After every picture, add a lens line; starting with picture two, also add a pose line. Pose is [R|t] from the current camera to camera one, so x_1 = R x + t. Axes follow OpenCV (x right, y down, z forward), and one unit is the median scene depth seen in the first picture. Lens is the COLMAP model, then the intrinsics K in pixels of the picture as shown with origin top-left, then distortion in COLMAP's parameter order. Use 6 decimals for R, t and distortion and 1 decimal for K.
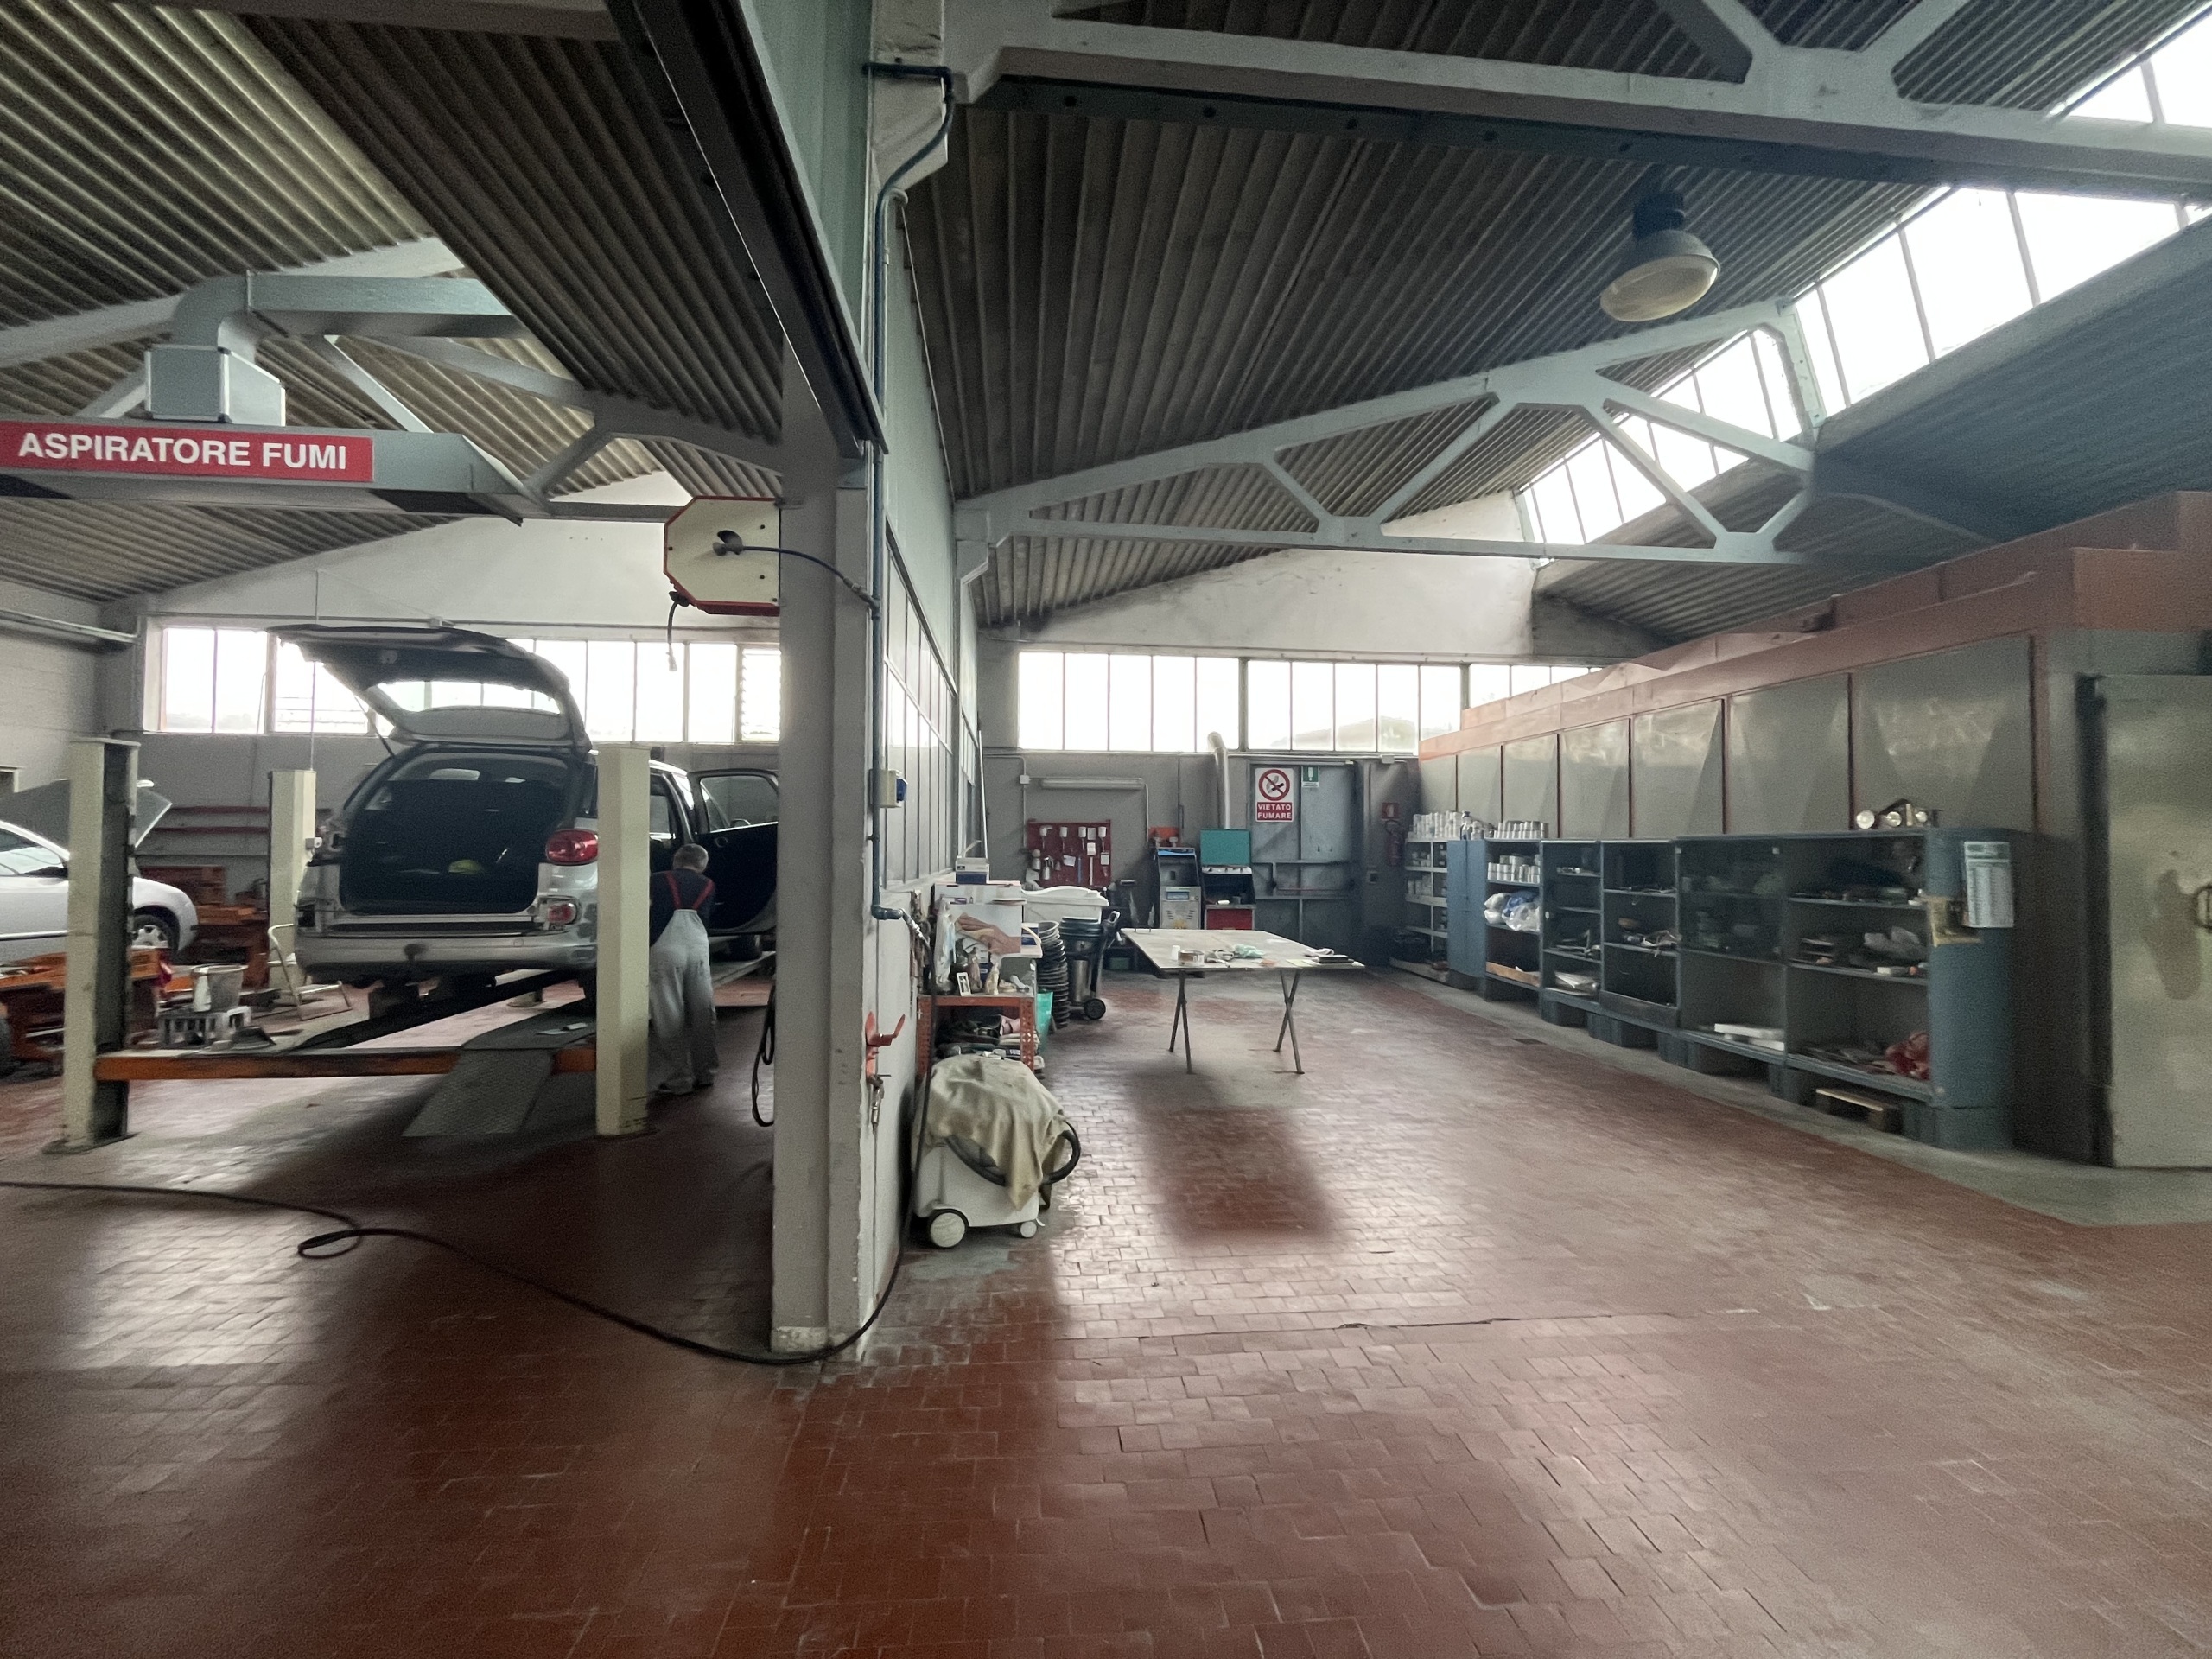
lens RADIAL K [[900.7, 0, 1101.8], [0, 900.7, 829.4], [0, 0, 1]] dist [0.000187, -0.000342]
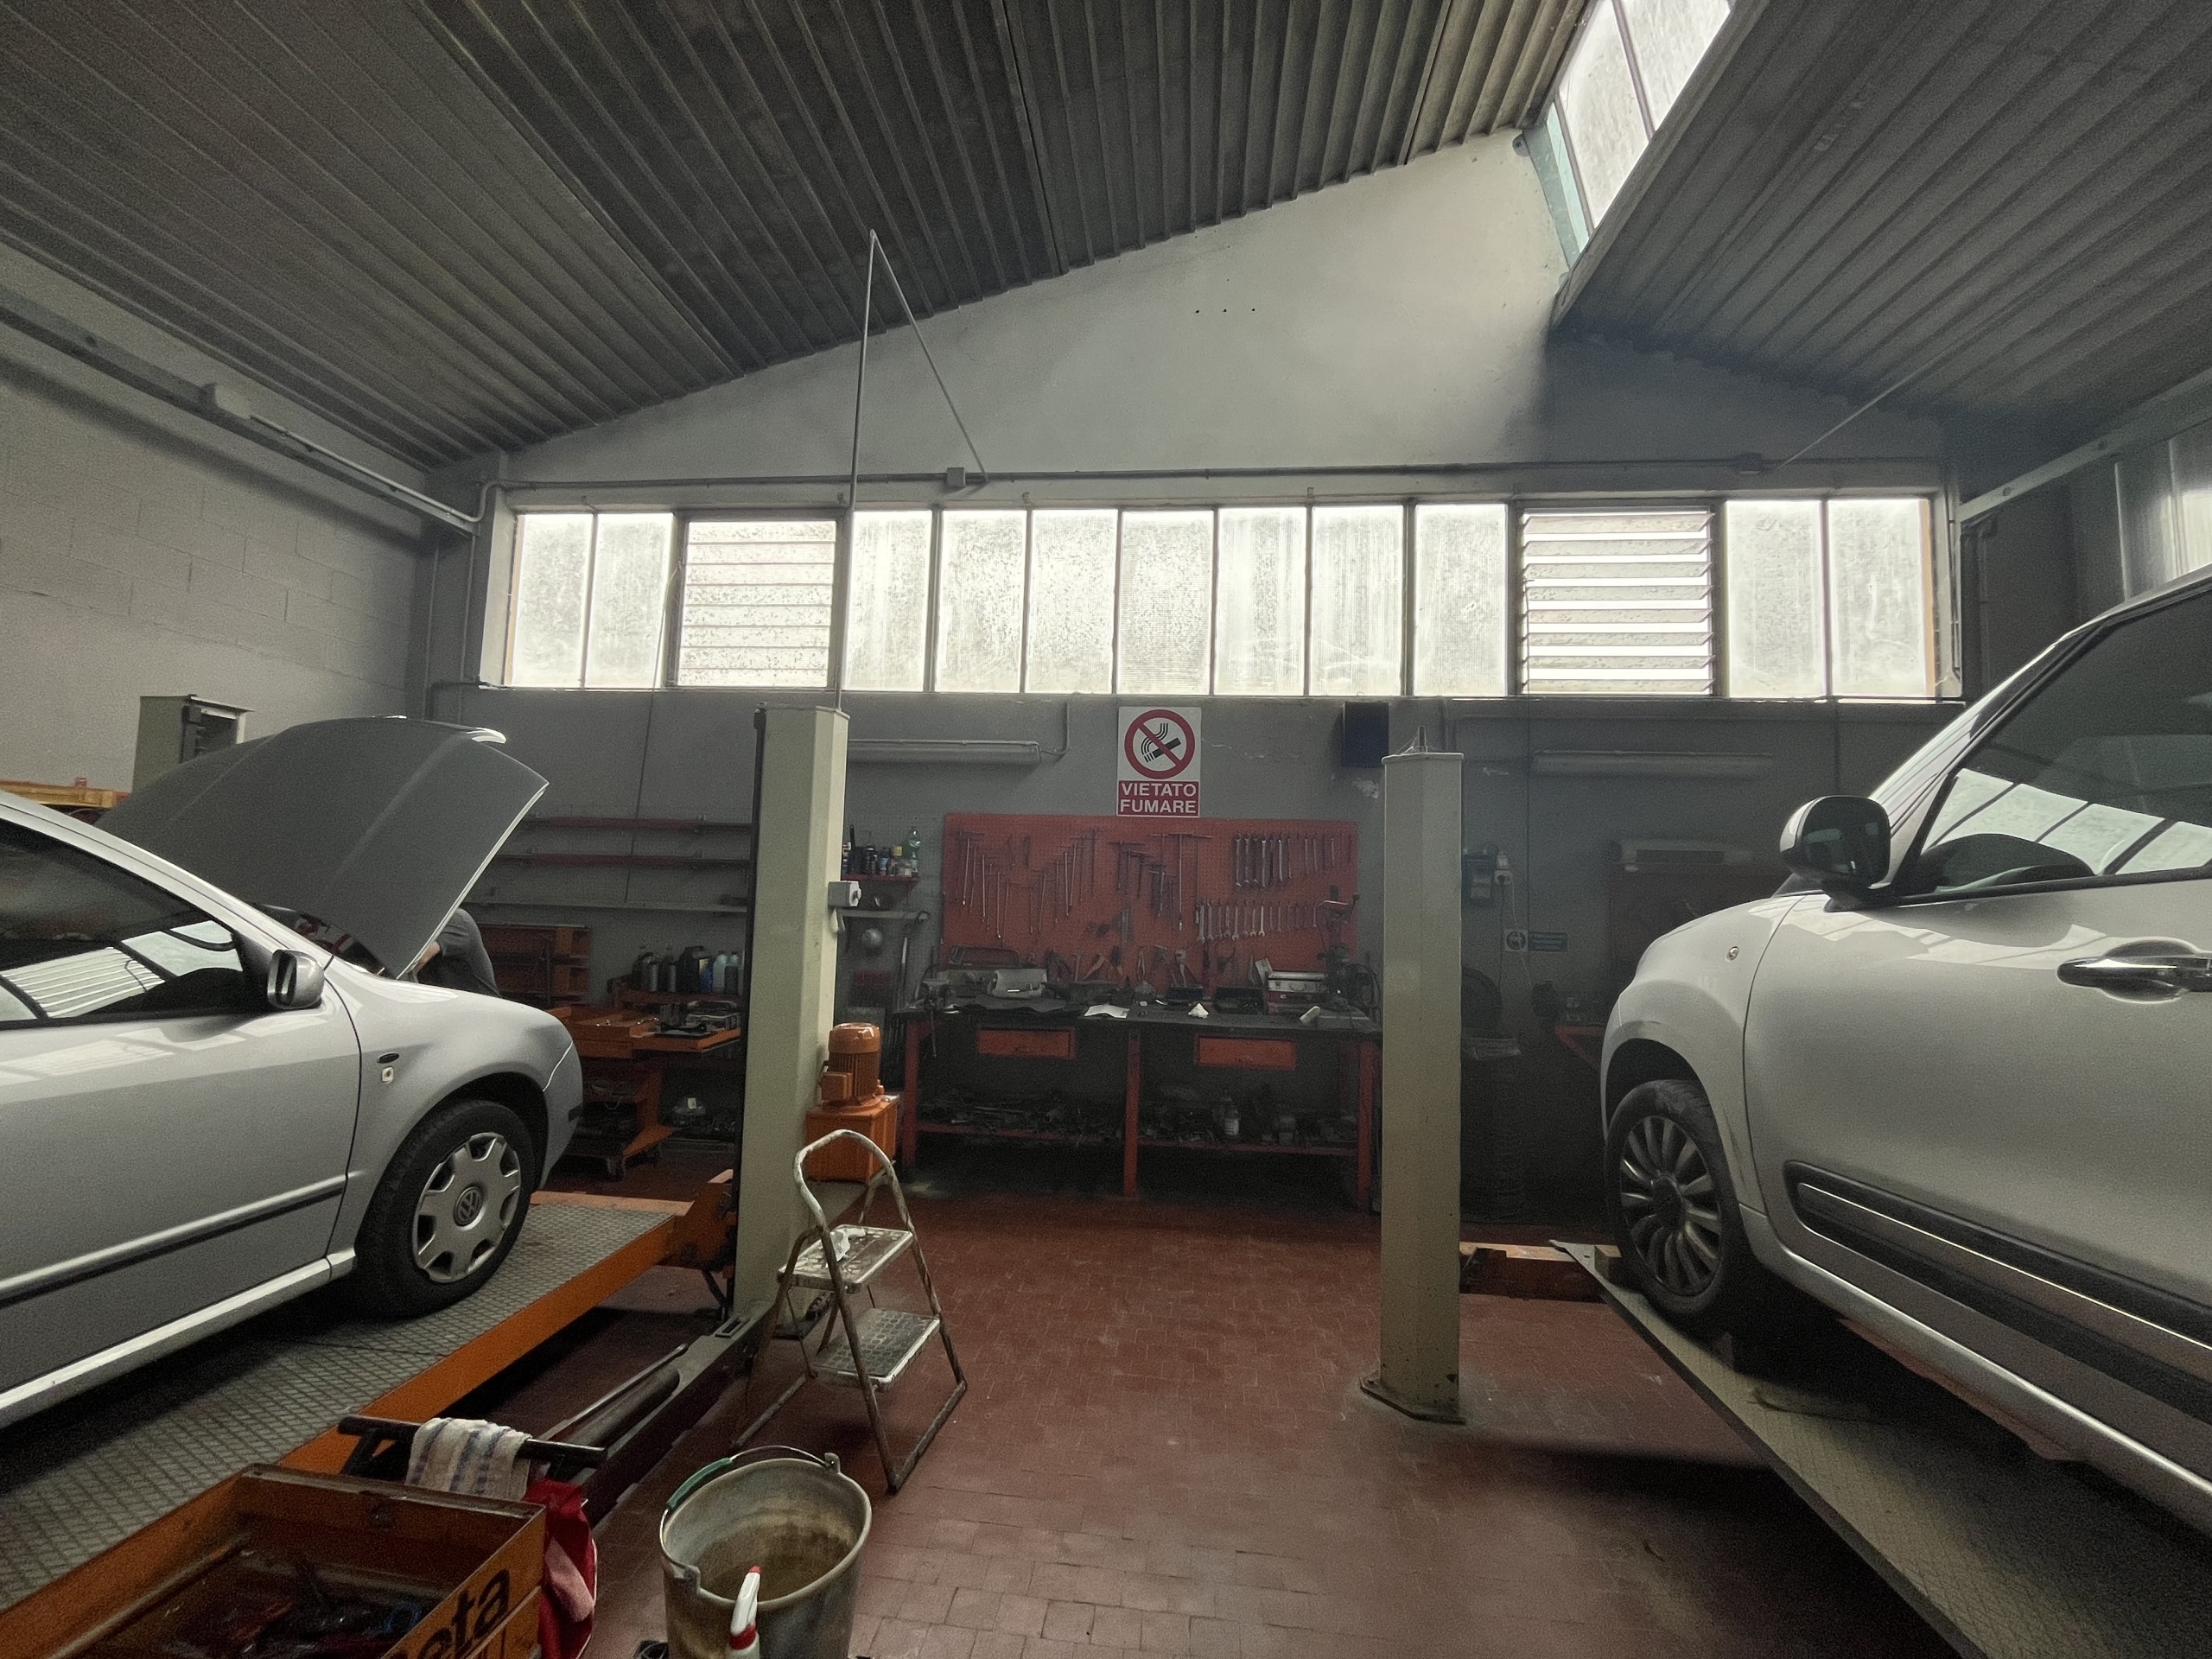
lens RADIAL K [[900.7, 0, 1100.9], [0, 900.7, 830.5], [0, 0, 1]] dist [0.000187, -0.000342]
pose [[0.980656, 0.012035, -0.195367, -0.571294], [-0.022924, 0.998301, -0.053573, 0.004538], [0.194391, 0.057015, 0.979266, 0.528623]]
